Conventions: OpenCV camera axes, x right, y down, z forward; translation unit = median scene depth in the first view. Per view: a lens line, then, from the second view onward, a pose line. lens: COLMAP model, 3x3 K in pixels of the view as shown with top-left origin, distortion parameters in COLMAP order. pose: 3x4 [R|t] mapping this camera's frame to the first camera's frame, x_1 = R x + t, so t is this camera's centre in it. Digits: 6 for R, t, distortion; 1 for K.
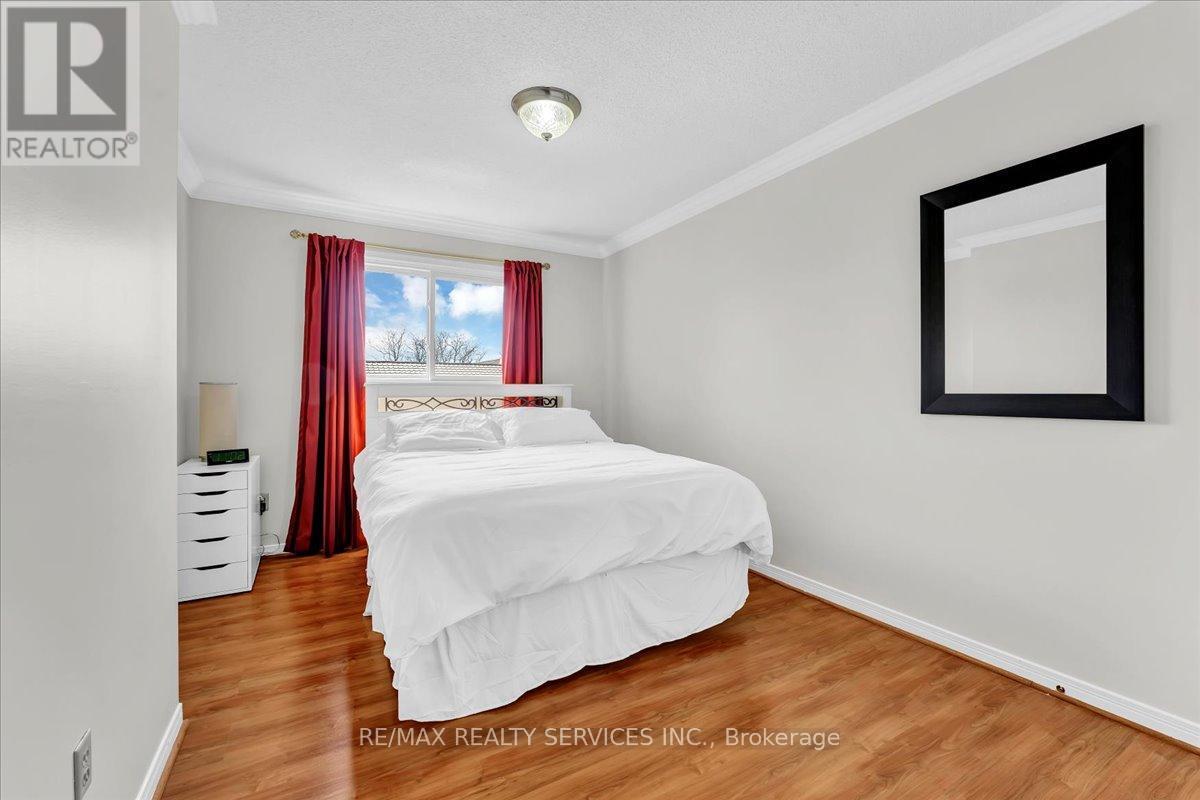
lens RADIAL K [[504.8, 0, 598.4], [0, 504.8, 390.7], [0, 0, 1]] dist [-0.005904, 0.000065]
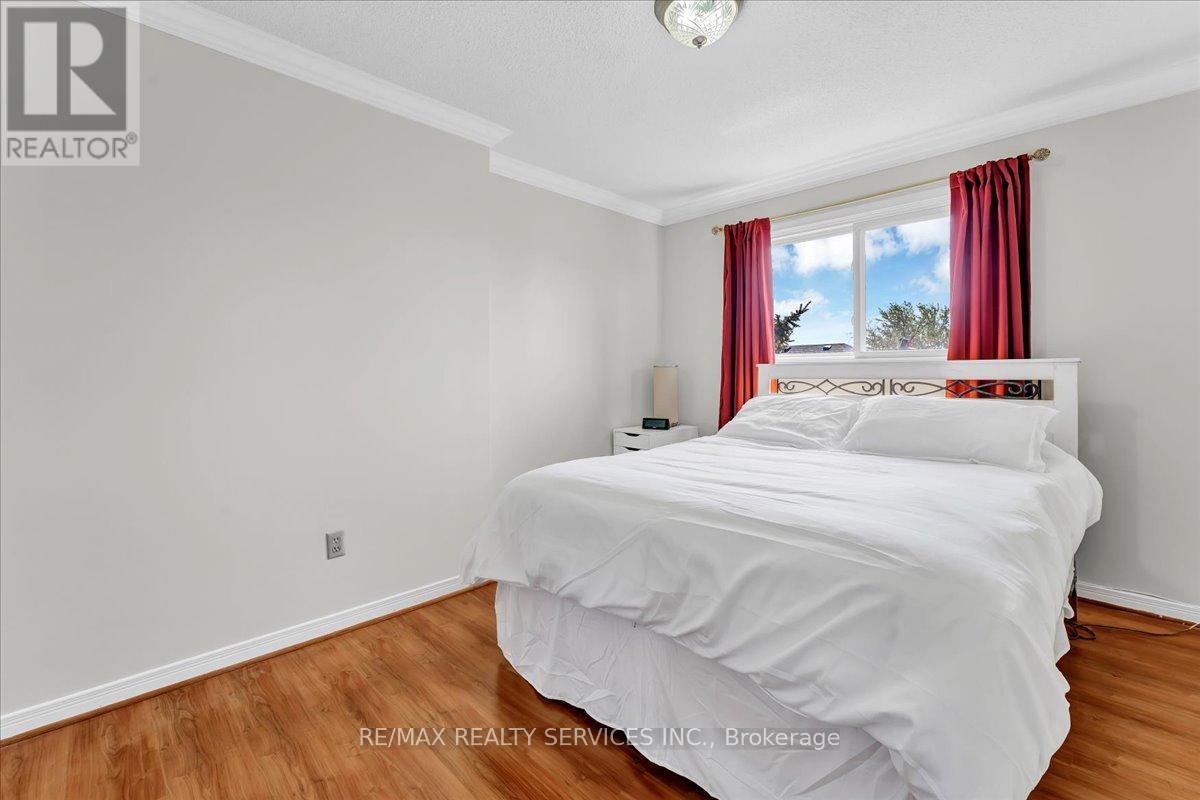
lens RADIAL K [[504.8, 0, 578.6], [0, 504.8, 373.0], [0, 0, 1]] dist [-0.005904, 0.000065]
pose [[0.253290, -0.000636, -0.967390, 0.362985], [0.002815, 0.999996, 0.000079, 0.001782], [0.967386, -0.002744, 0.253291, 0.386665]]
